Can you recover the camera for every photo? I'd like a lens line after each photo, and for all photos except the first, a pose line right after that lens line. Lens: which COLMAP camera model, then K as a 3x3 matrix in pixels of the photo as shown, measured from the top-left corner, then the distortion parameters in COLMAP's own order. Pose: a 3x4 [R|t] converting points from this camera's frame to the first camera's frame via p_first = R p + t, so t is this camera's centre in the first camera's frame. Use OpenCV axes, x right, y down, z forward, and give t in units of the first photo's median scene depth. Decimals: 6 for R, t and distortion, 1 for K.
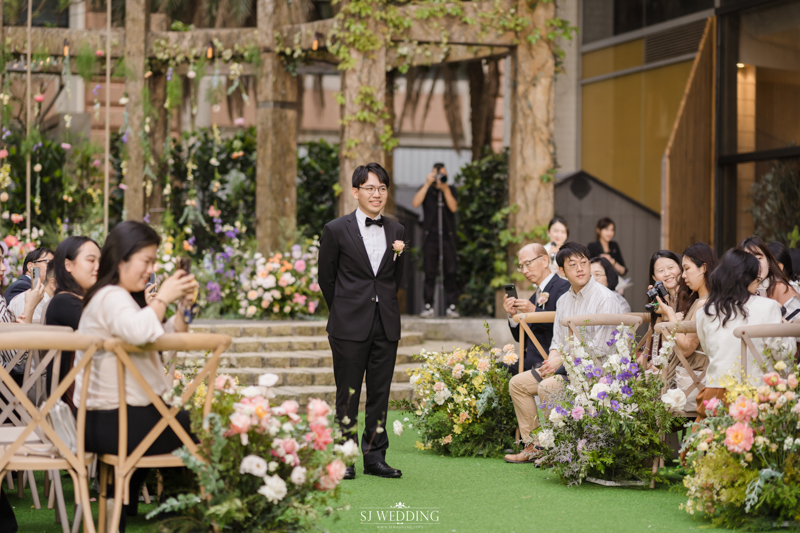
lens RADIAL K [[1899.0, 0, 399.0], [0, 1899.0, 266.5], [0, 0, 1]] dist [0.108272, 0.000000]
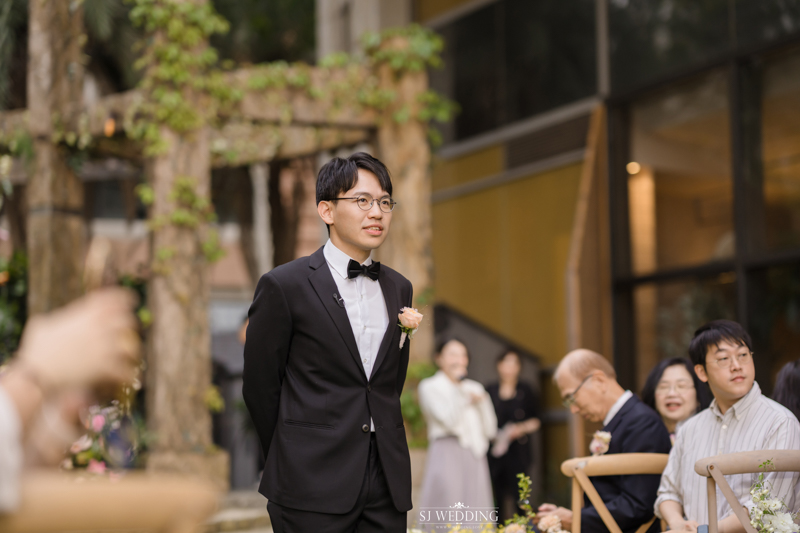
lens RADIAL K [[1899.0, 0, 401.9], [0, 1899.0, 267.6], [0, 0, 1]] dist [0.108272, 0.000000]
pose [[0.990079, -0.011135, 0.140070, -0.036808], [0.024451, 0.995299, -0.093712, 0.011564], [-0.138368, 0.096207, 0.985697, 0.258192]]
